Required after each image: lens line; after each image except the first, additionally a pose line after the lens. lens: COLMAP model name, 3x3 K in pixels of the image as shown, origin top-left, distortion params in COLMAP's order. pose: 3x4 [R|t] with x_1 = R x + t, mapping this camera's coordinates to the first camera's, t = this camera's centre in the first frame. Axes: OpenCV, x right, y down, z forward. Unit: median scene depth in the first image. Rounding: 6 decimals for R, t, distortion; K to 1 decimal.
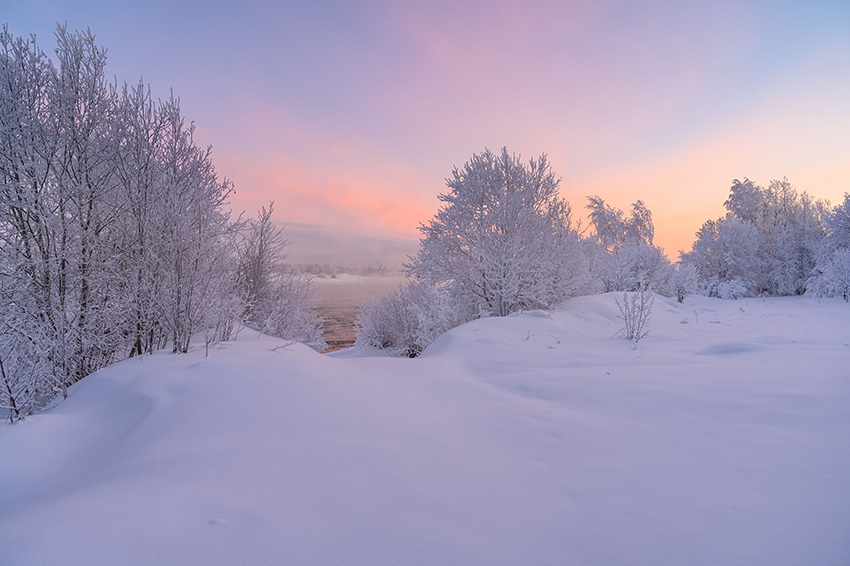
lens RADIAL K [[553.7, 0, 424.0], [0, 553.7, 284.3], [0, 0, 1]] dist [0.048191, 0.003351]
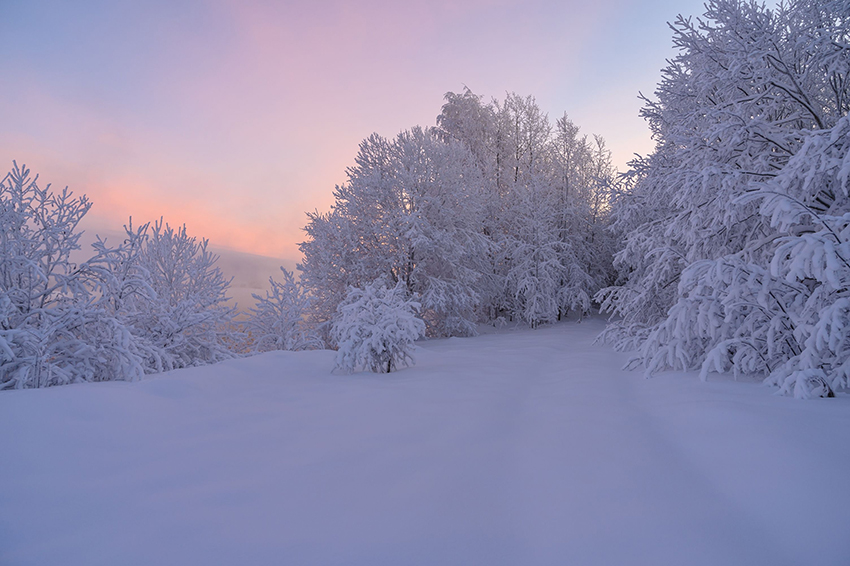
lens RADIAL K [[553.7, 0, 422.0], [0, 553.7, 283.1], [0, 0, 1]] dist [0.048191, 0.003351]
pose [[0.925246, -0.000338, 0.379369, 0.390561], [0.010840, 0.999615, -0.025546, -0.002261], [-0.379214, 0.027749, 0.924893, 0.632440]]
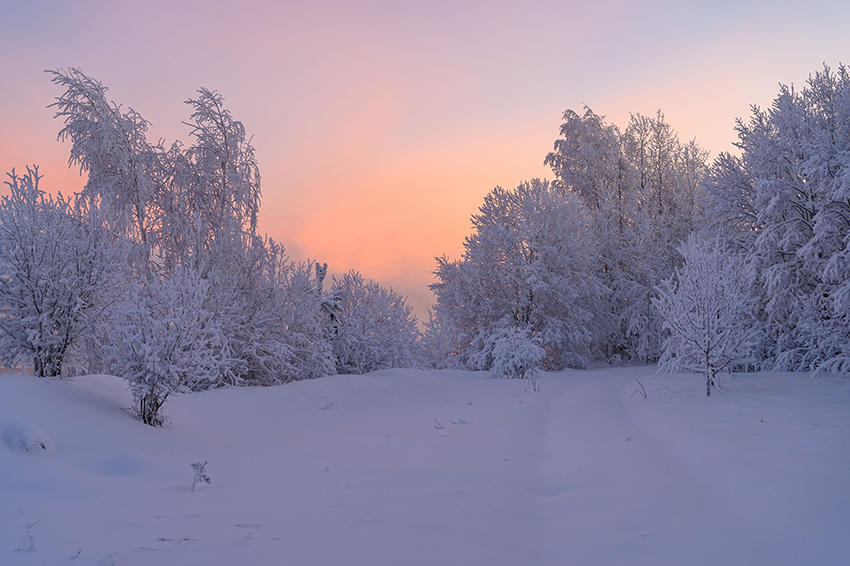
lens RADIAL K [[1045.6, 0, 426.9], [0, 1045.6, 283.6], [0, 0, 1]] dist [-0.031956, 0.000000]
pose [[0.957752, 0.011267, 0.287374, 0.224977], [0.002602, 0.998852, -0.047835, -0.003211], [-0.287583, 0.046562, 0.956623, 0.250599]]
